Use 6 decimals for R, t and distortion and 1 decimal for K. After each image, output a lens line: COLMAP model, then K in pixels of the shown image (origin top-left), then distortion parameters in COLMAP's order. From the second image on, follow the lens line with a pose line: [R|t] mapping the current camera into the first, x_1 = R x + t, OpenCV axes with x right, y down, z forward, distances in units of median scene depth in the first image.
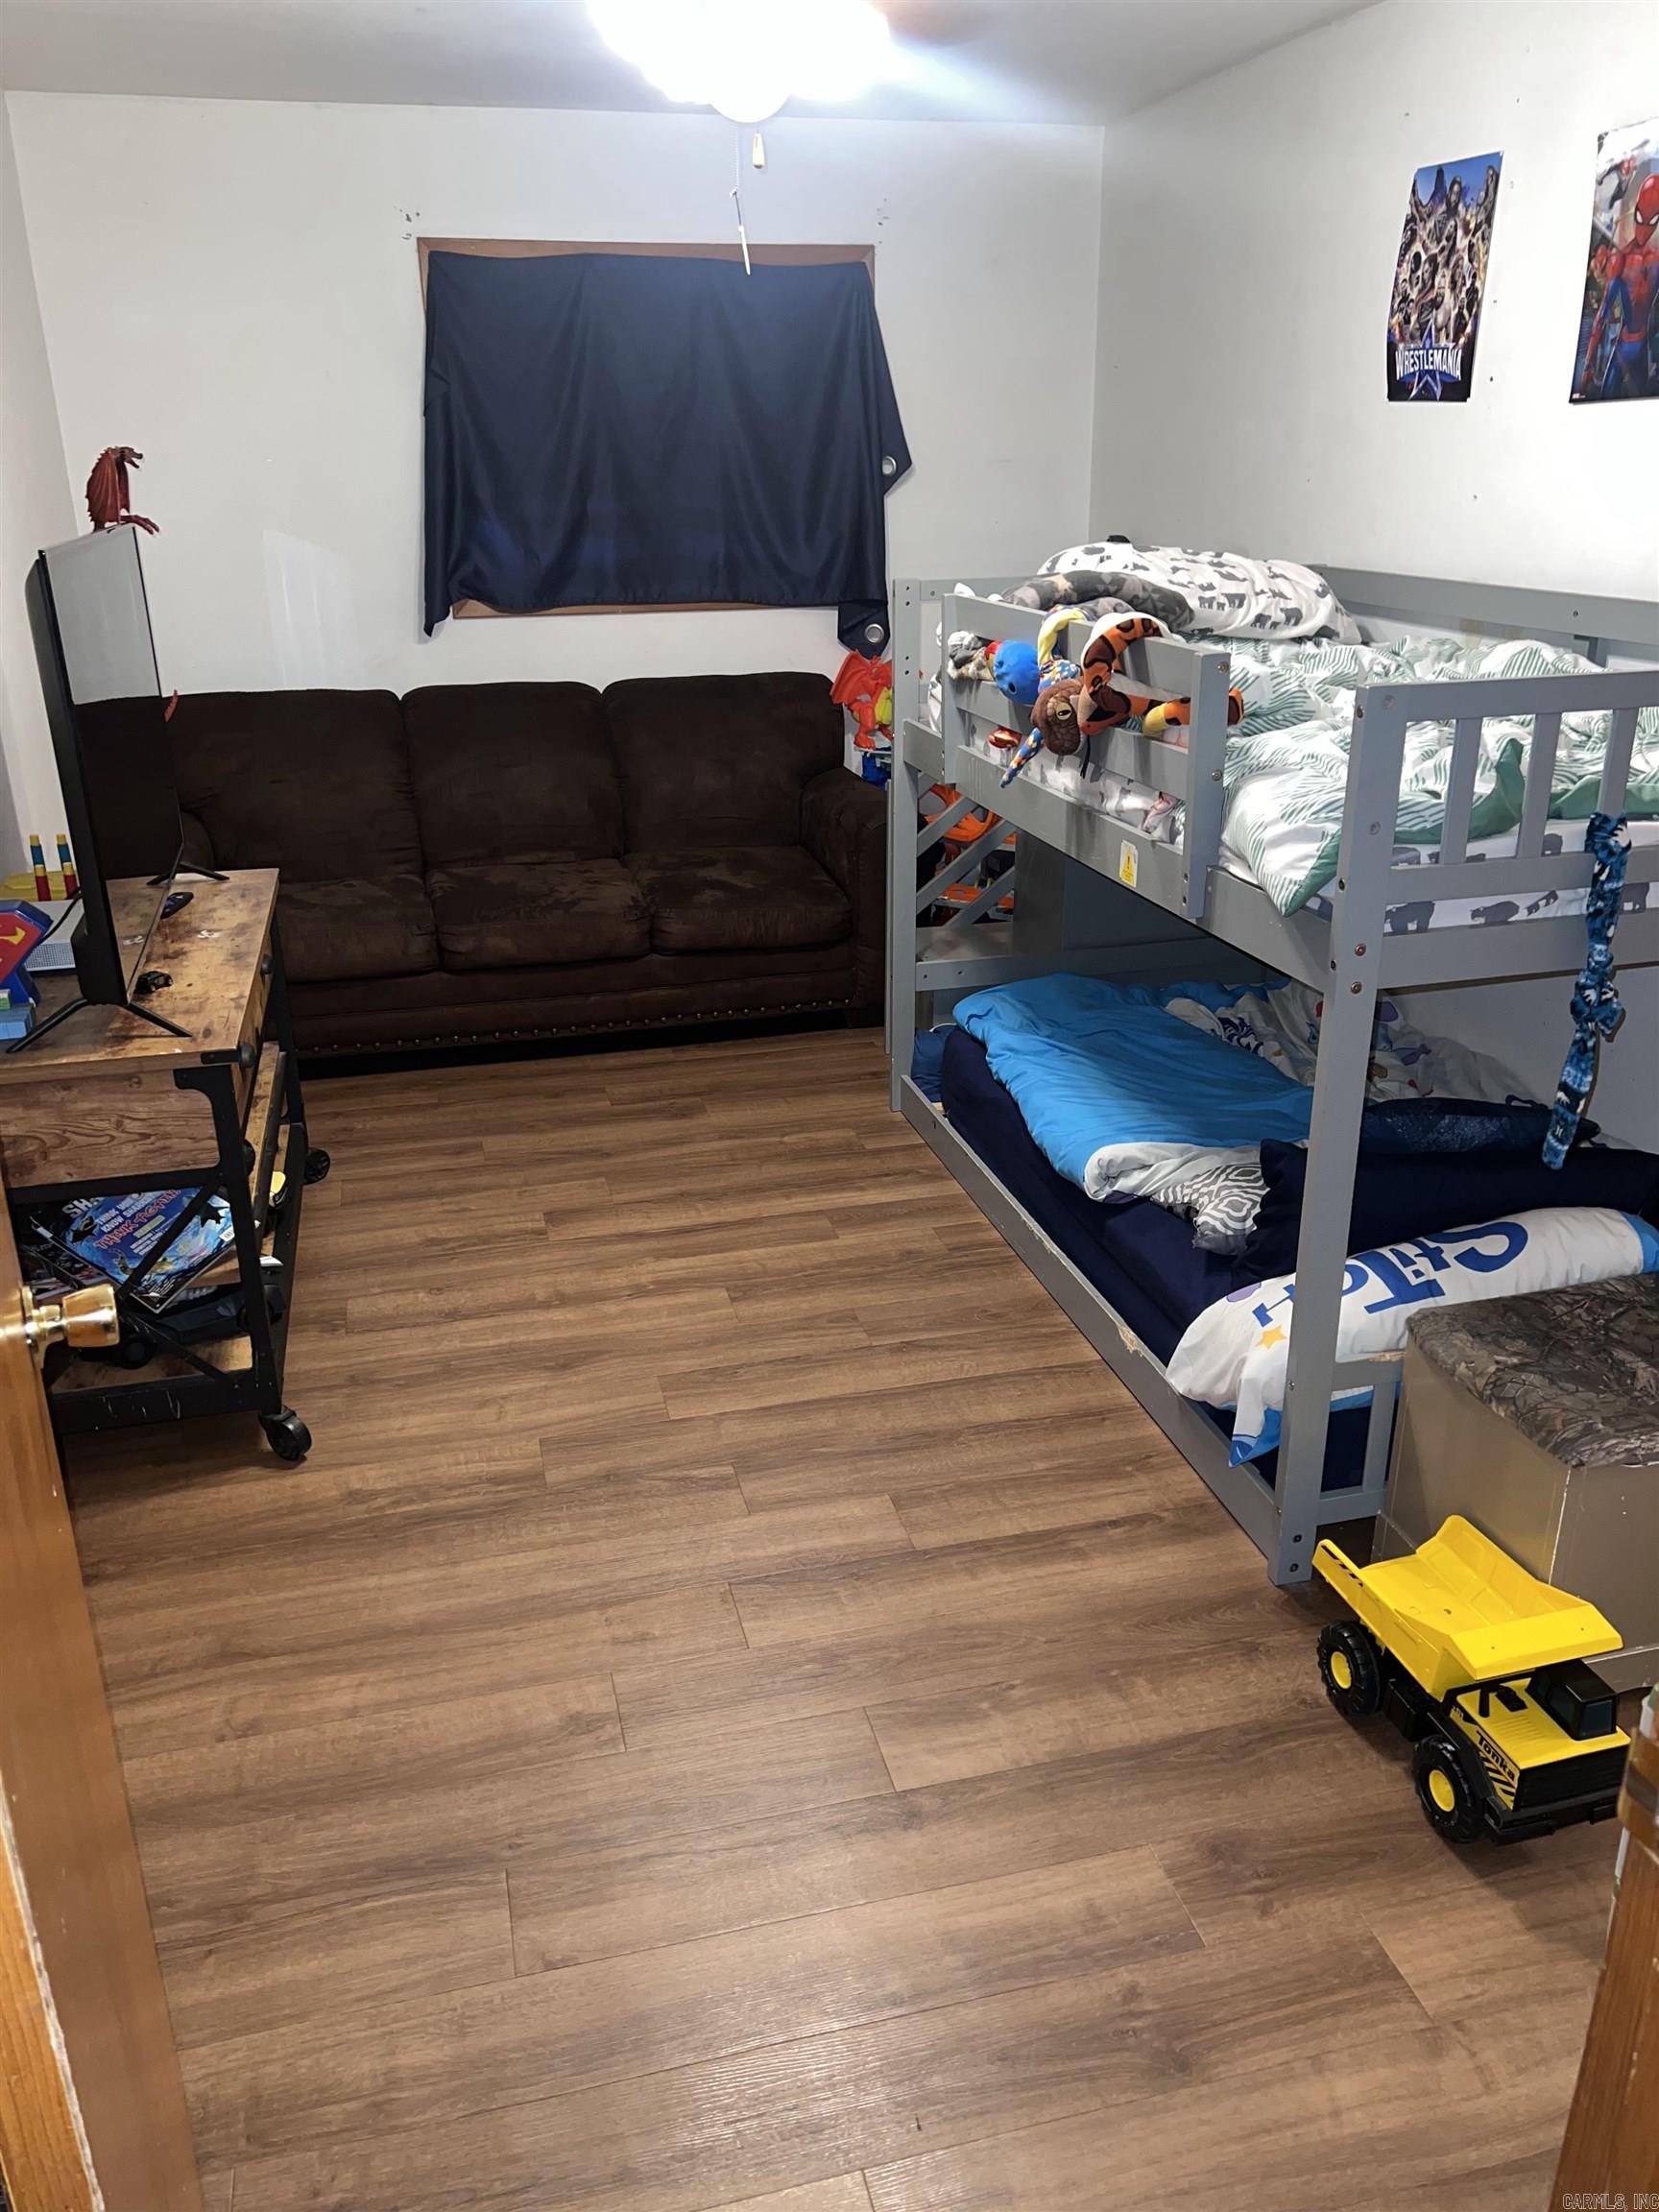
lens RADIAL K [[1646.5, 0, 827.6], [0, 1646.5, 1103.0], [0, 0, 1]] dist [0.063550, -0.073357]
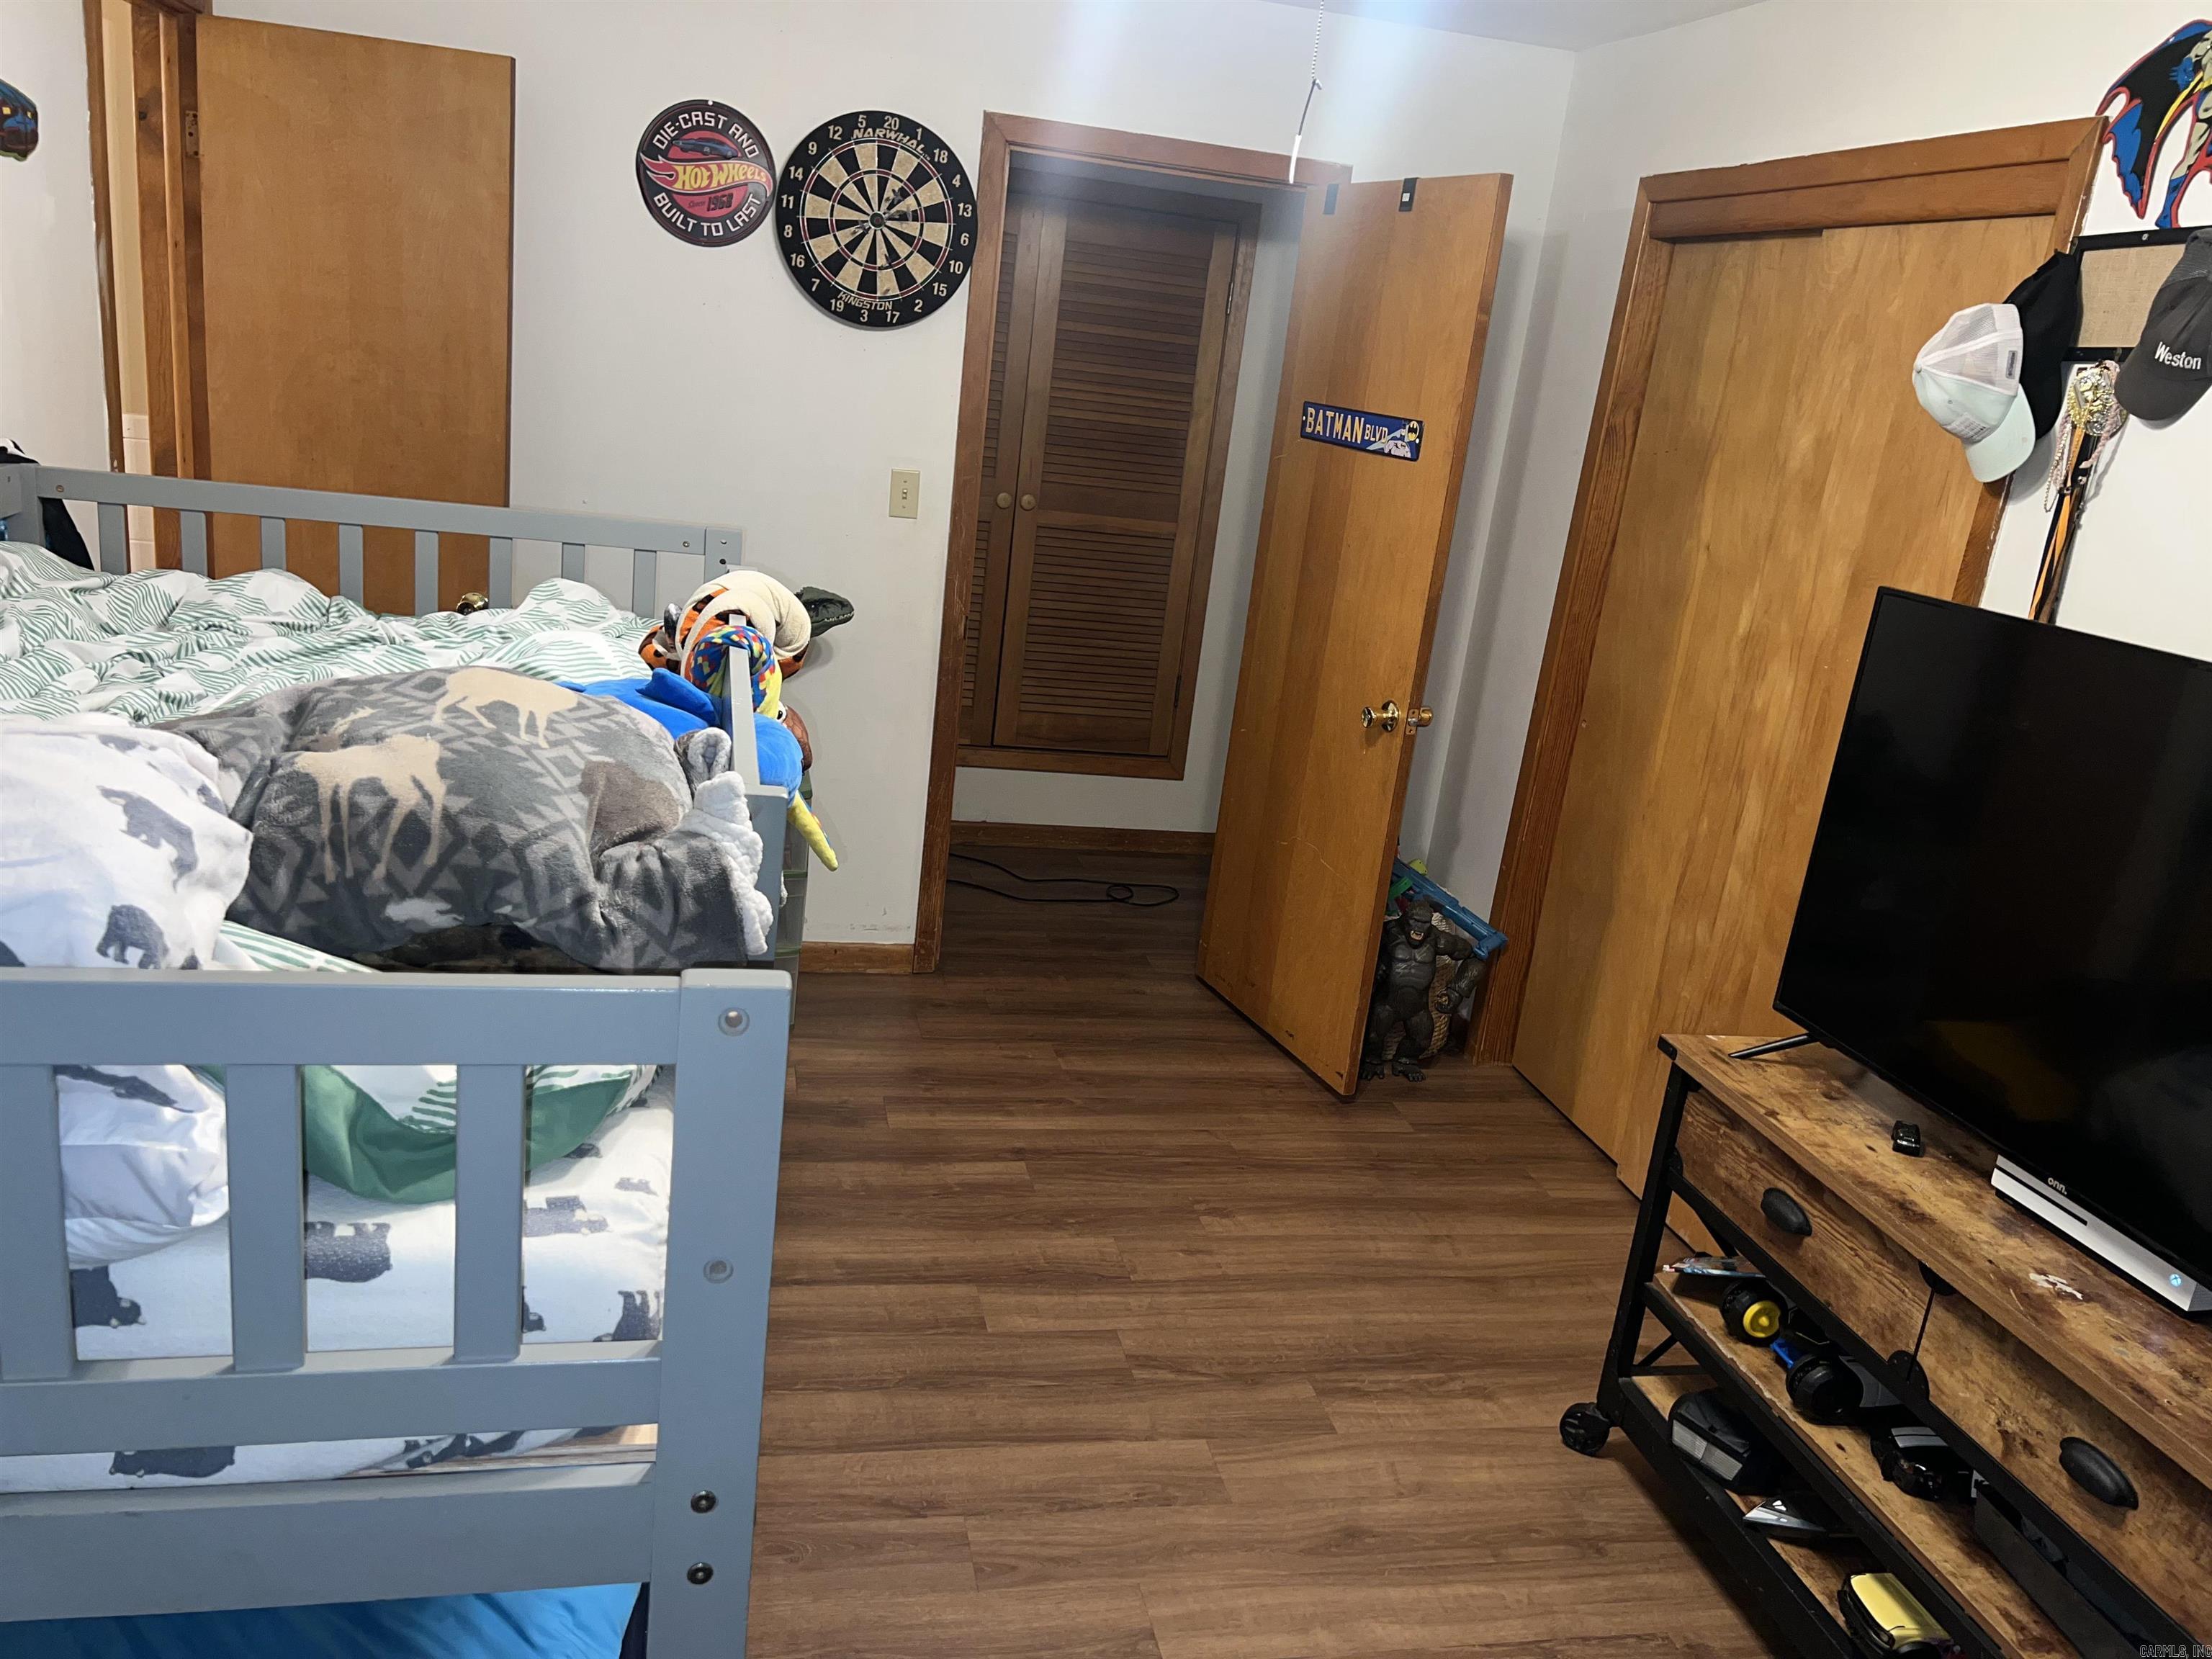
lens RADIAL K [[1646.5, 0, 1102.2], [0, 1646.5, 830.0], [0, 0, 1]] dist [0.063550, -0.073357]
pose [[-0.994042, -0.108947, 0.003212, -0.004810], [-0.084343, 0.787548, 0.610455, -0.644557], [-0.069037, 0.606547, -0.792045, 1.558480]]
